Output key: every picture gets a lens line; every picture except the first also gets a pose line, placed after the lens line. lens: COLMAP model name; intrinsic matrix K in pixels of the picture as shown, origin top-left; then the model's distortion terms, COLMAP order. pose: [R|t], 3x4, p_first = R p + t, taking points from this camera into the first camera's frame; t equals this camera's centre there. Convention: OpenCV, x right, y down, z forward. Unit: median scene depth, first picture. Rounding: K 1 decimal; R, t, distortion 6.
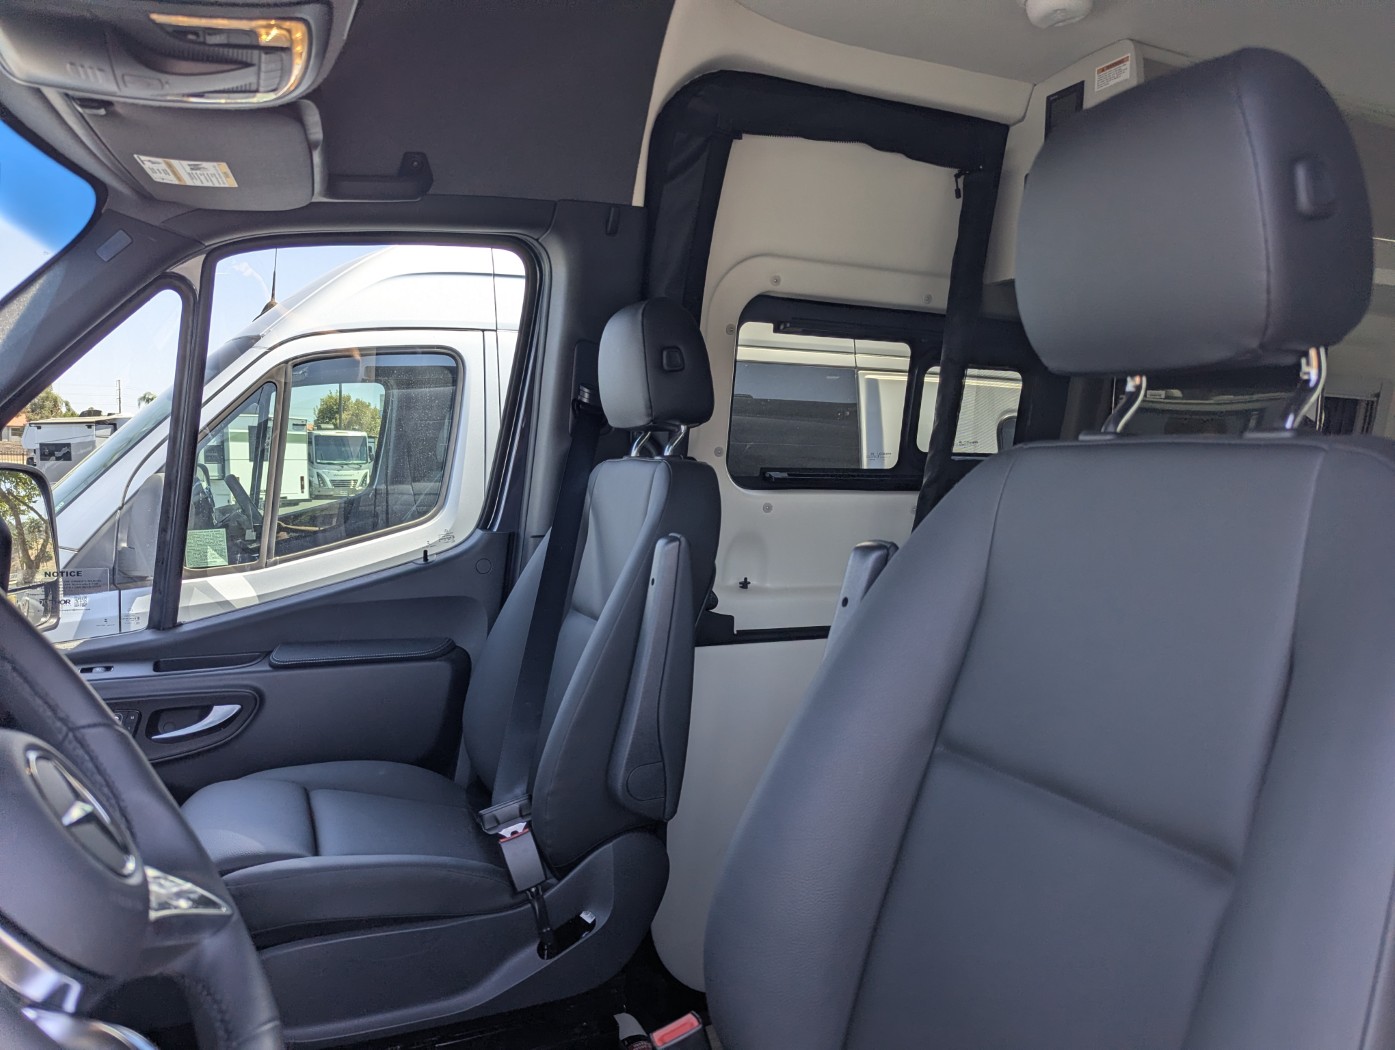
lens RADIAL K [[974.5, 0, 699.6], [0, 974.5, 524.2], [0, 0, 1]] dist [0.003984, -0.000943]
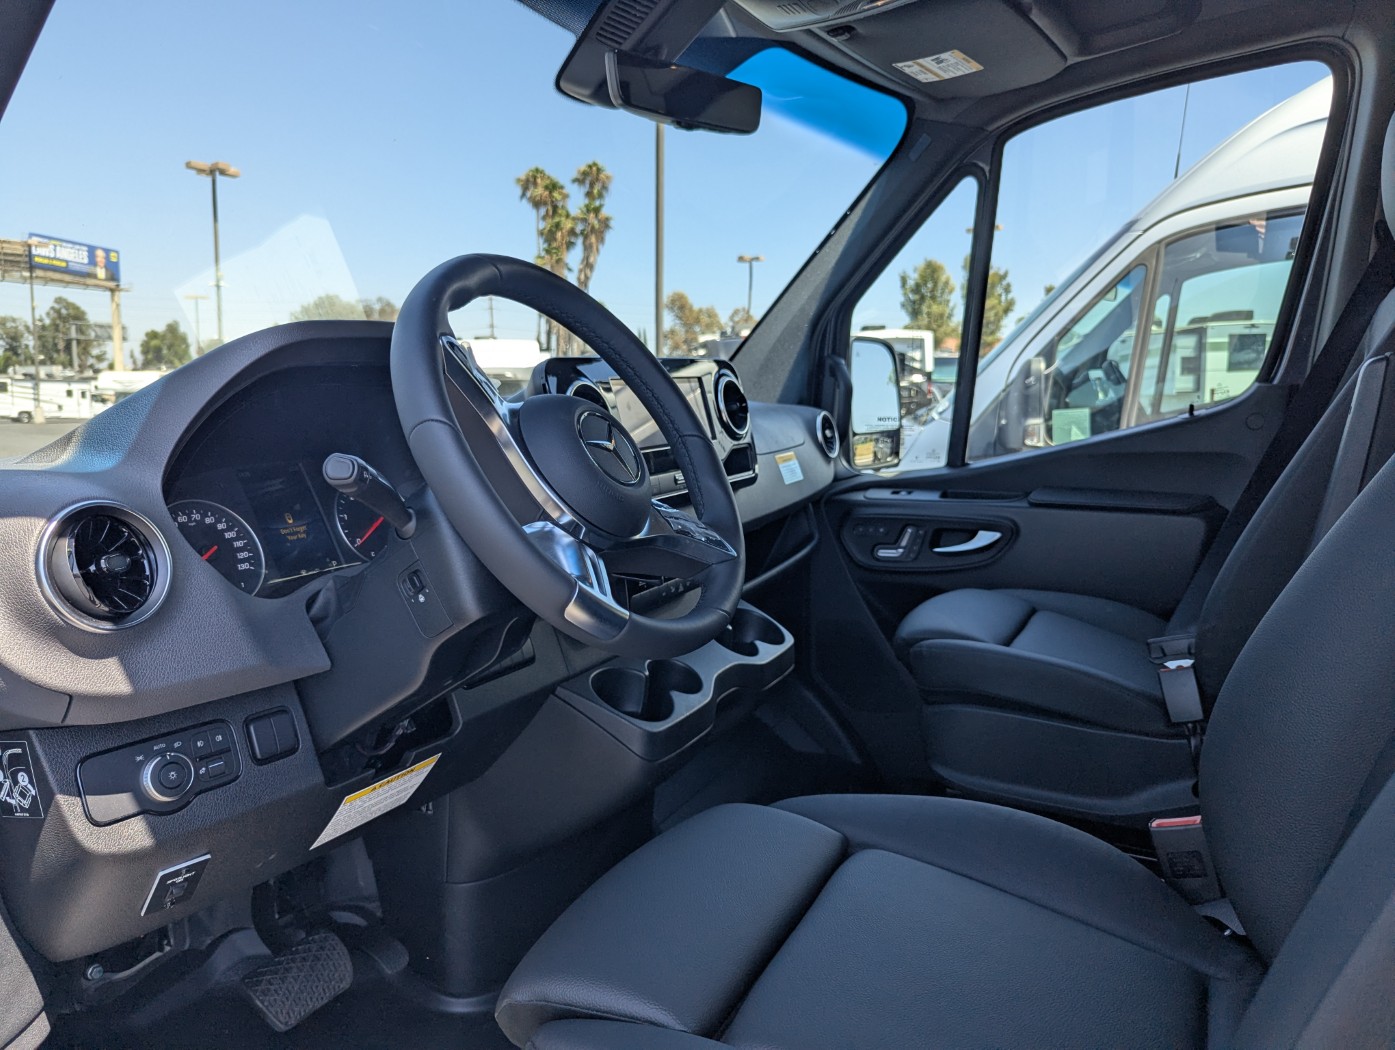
lens RADIAL K [[974.5, 0, 699.6], [0, 974.5, 524.2], [0, 0, 1]] dist [0.003984, -0.000943]
pose [[0.608563, 0.093858, -0.787935, 0.241667], [-0.021521, 0.994567, 0.101850, 0.067773], [0.793213, -0.045025, 0.607277, 0.009944]]
